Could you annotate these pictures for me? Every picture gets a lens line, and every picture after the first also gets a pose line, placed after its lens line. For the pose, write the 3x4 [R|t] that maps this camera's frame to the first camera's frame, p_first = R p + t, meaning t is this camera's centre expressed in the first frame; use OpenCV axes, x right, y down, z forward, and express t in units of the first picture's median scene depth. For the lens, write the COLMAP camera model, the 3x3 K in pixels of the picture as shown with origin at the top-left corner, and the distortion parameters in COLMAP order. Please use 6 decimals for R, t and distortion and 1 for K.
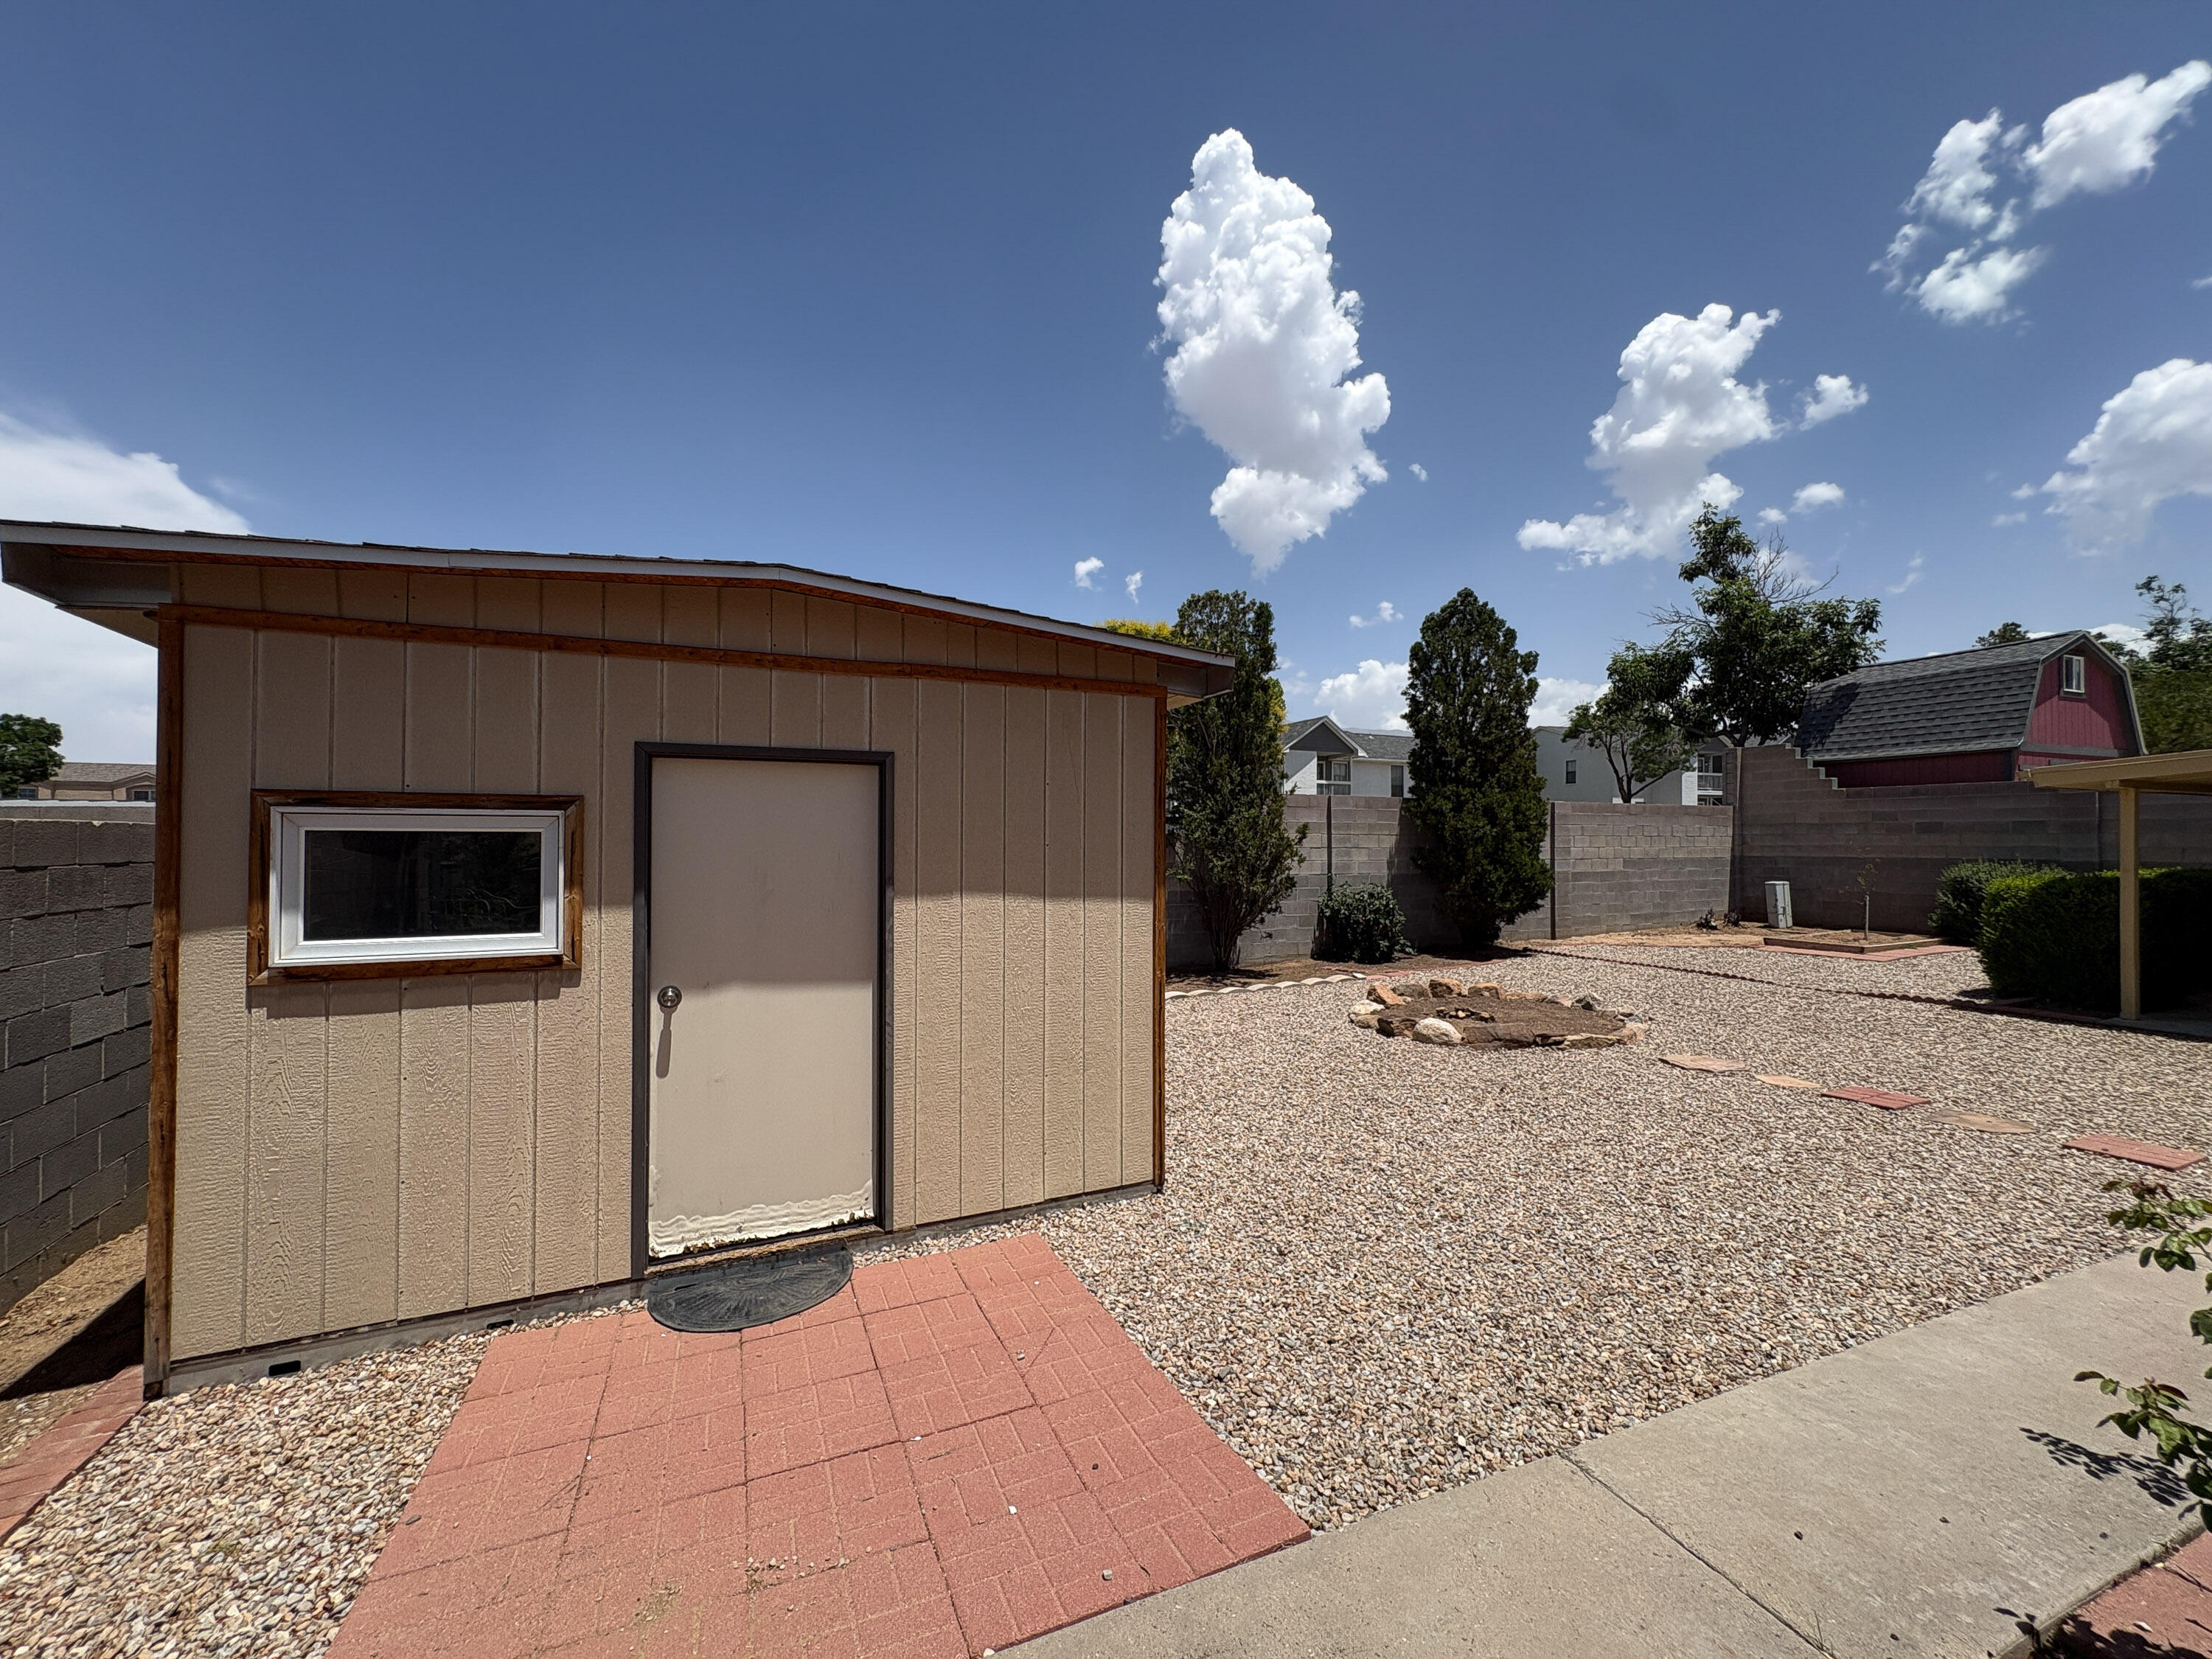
lens RADIAL K [[890.1, 0, 1093.0], [0, 890.1, 824.0], [0, 0, 1]] dist [-0.010394, 0.001778]
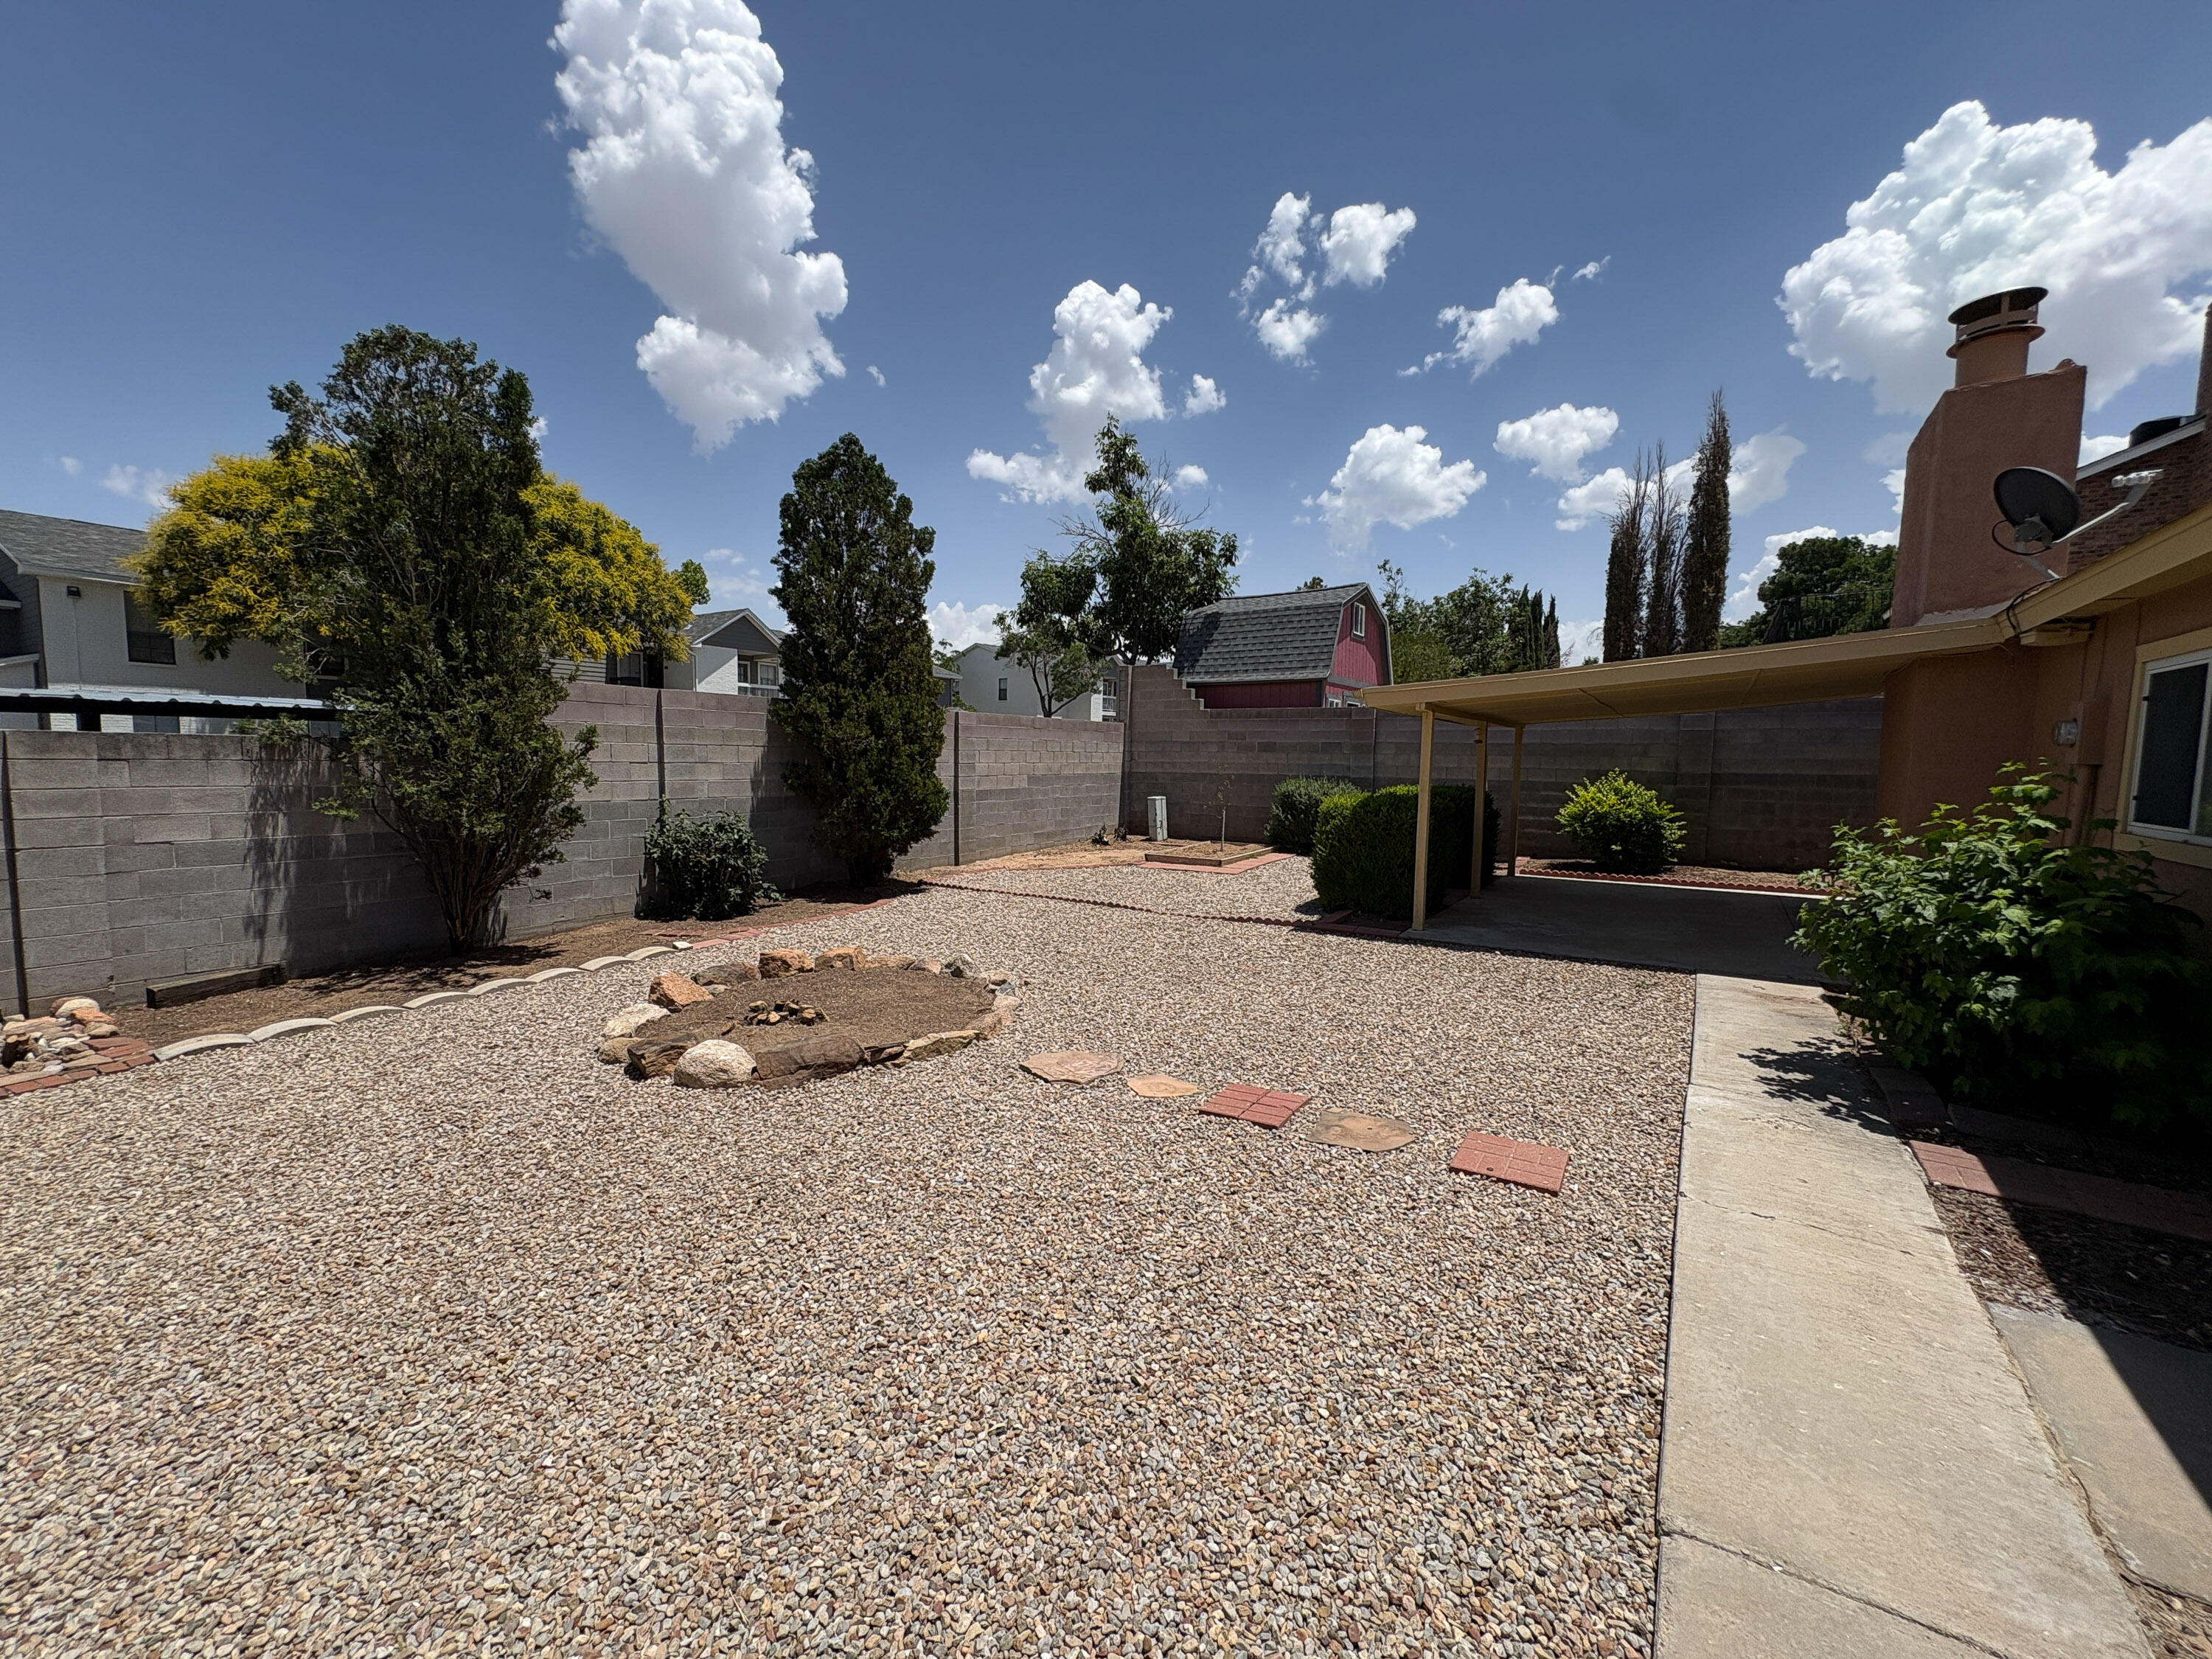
lens RADIAL K [[890.1, 0, 1122.2], [0, 890.1, 831.4], [0, 0, 1]] dist [-0.010394, 0.001778]
pose [[0.814789, -0.041125, 0.578298, 0.120290], [-0.021296, 0.994685, 0.100740, 0.001211], [-0.579367, -0.094397, 0.809582, 0.156145]]
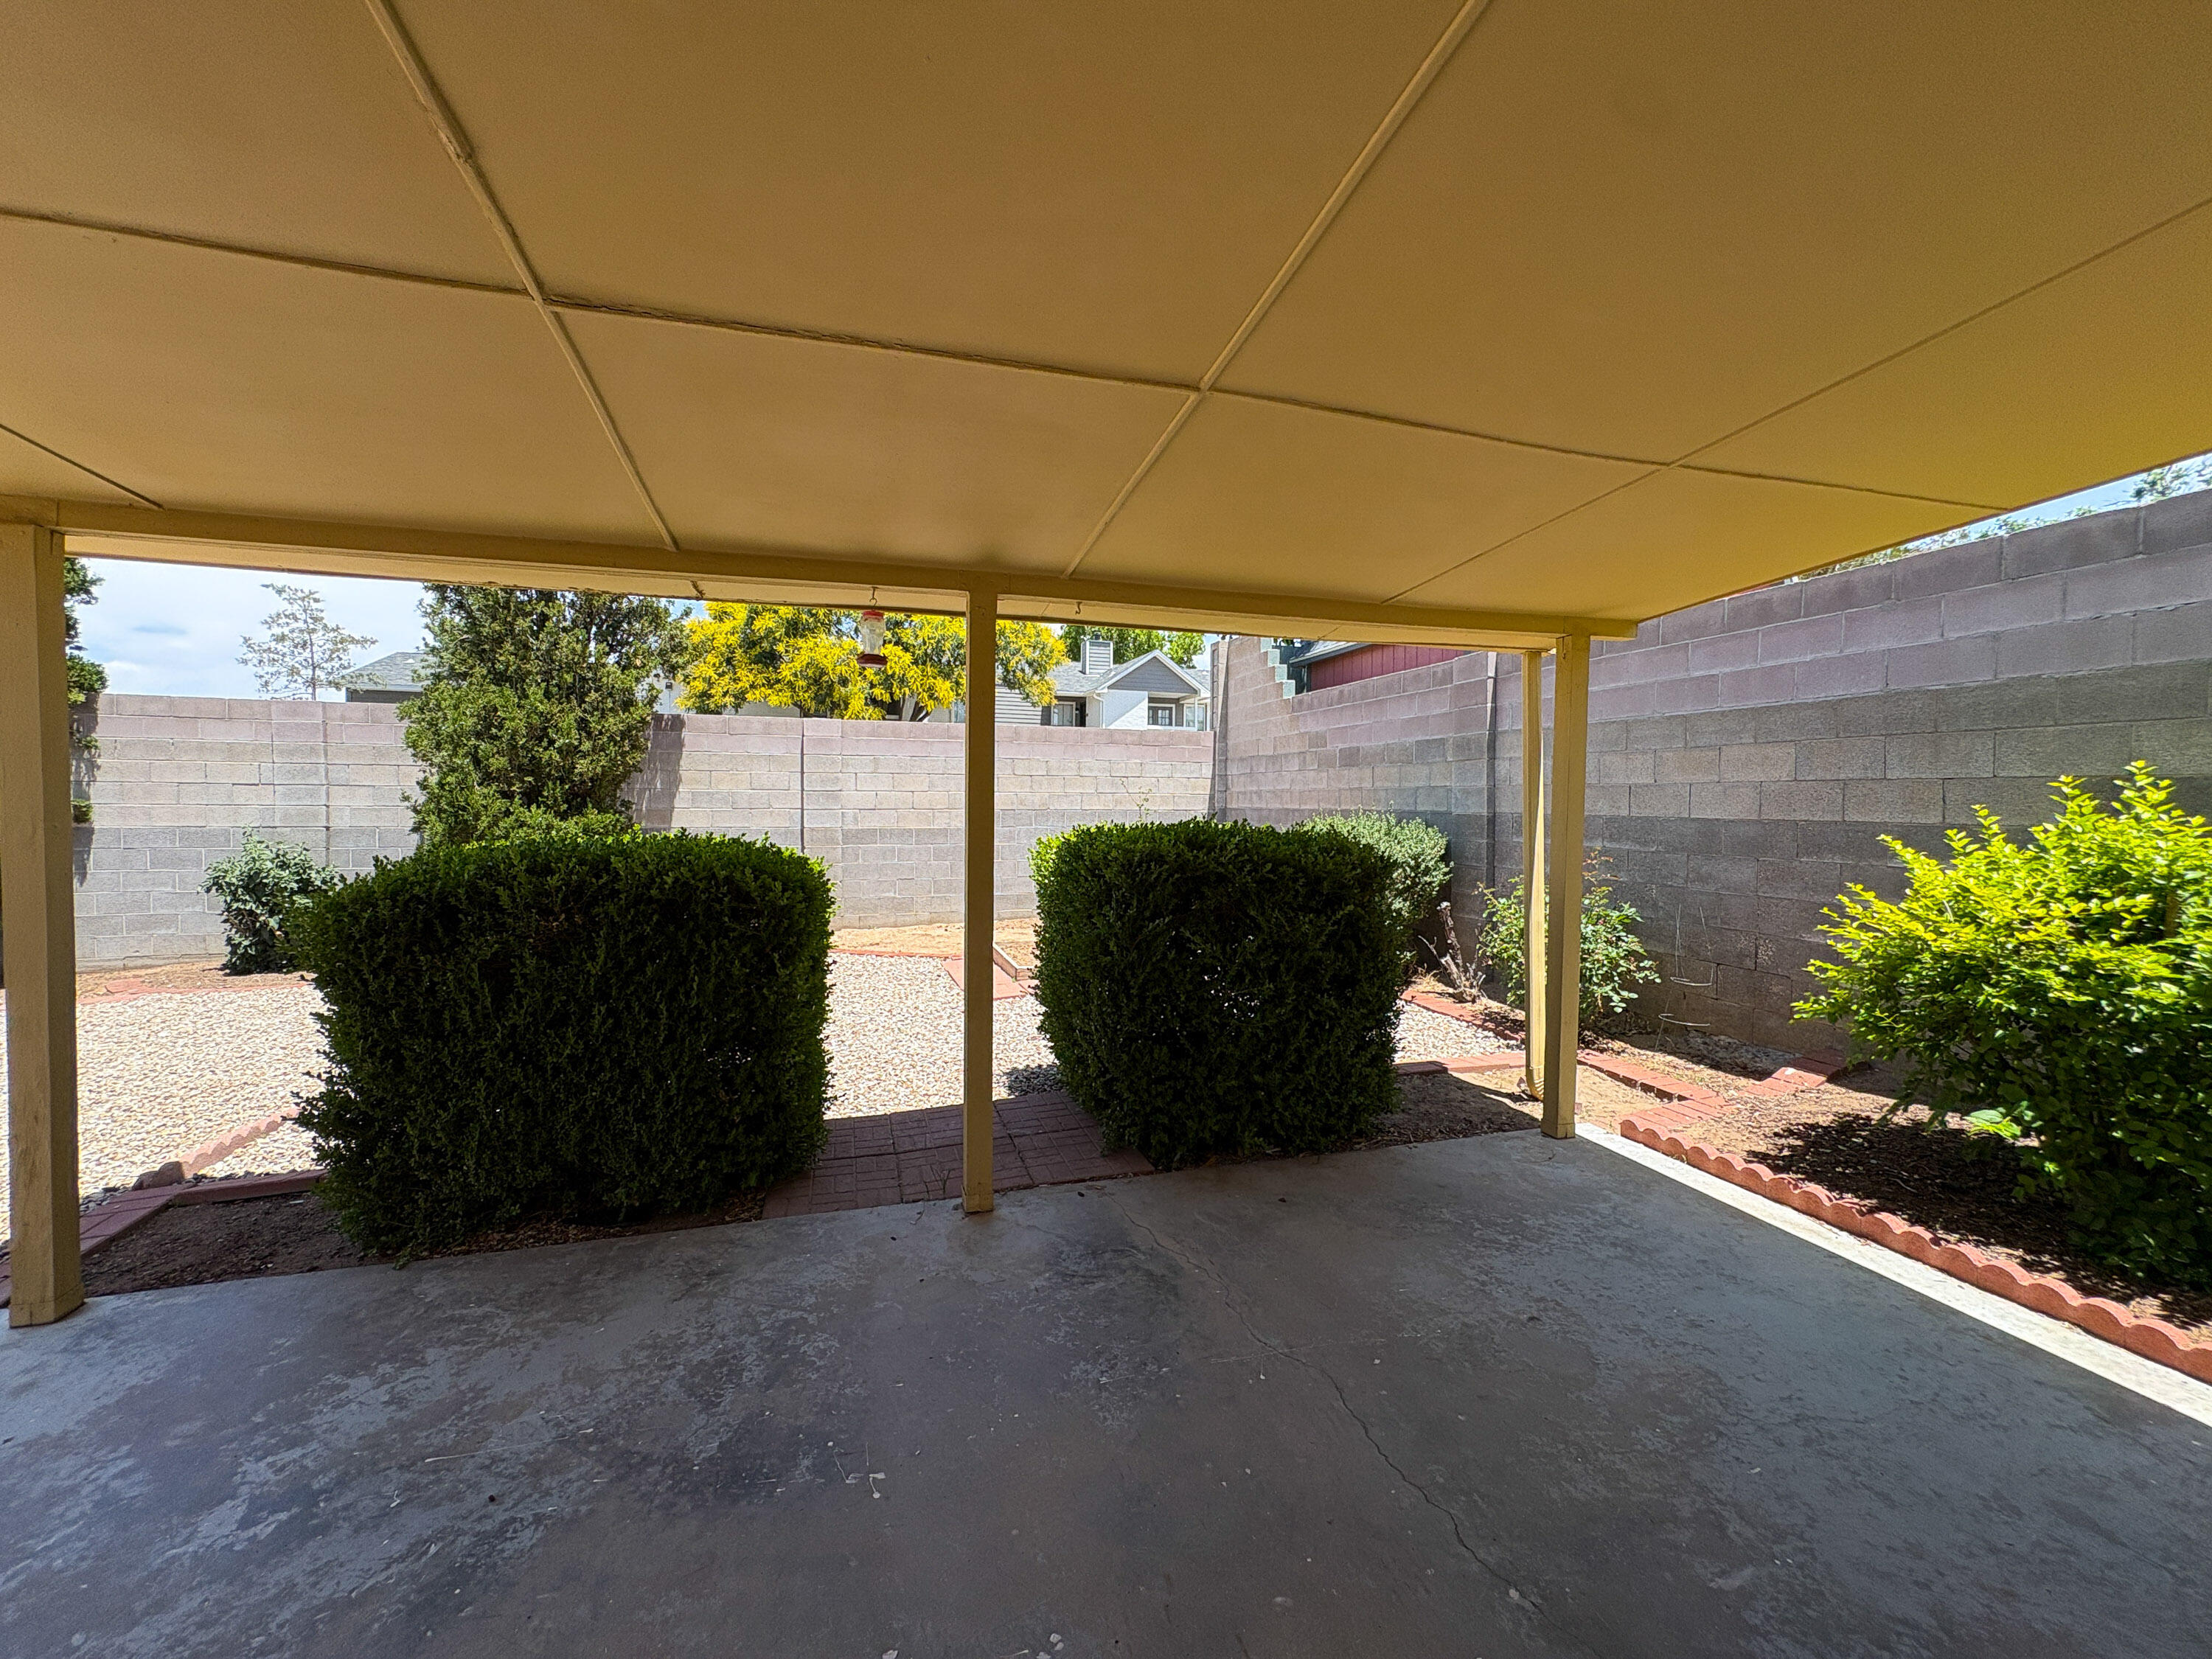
lens RADIAL K [[890.1, 0, 1105.0], [0, 890.1, 821.2], [0, 0, 1]] dist [-0.010394, 0.001778]
pose [[0.996092, 0.008415, -0.087918, 0.710392], [-0.004738, 0.999109, 0.041946, 0.018935], [0.088192, -0.041365, 0.995244, 0.343573]]
